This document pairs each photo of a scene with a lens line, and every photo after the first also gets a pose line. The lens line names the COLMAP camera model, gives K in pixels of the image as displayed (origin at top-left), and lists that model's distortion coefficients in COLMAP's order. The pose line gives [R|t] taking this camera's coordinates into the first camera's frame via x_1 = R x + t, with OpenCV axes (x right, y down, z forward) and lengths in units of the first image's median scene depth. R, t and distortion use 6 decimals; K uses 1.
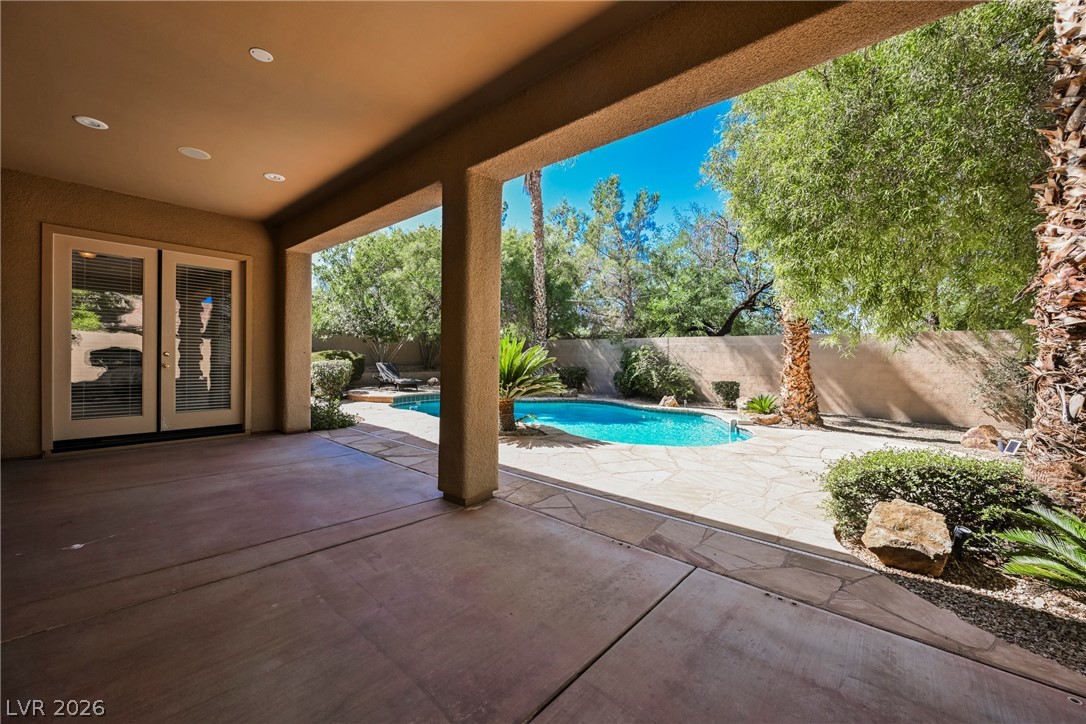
lens RADIAL K [[425.2, 0, 543.2], [0, 425.2, 358.7], [0, 0, 1]] dist [-0.003039, 0.000229]
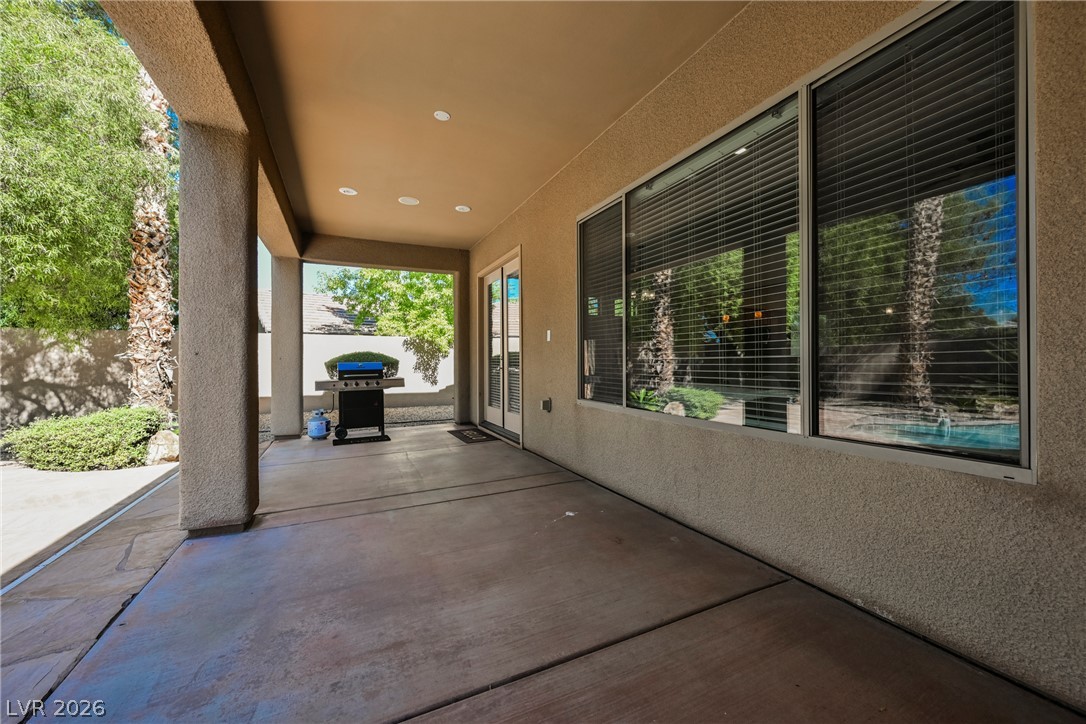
lens RADIAL K [[425.2, 0, 544.5], [0, 425.2, 360.8], [0, 0, 1]] dist [-0.003039, 0.000229]
pose [[-0.918464, -0.007582, 0.395432, -1.089150], [-0.004458, 0.999951, 0.008820, -0.000658], [-0.395480, 0.006338, -0.918453, 1.539811]]
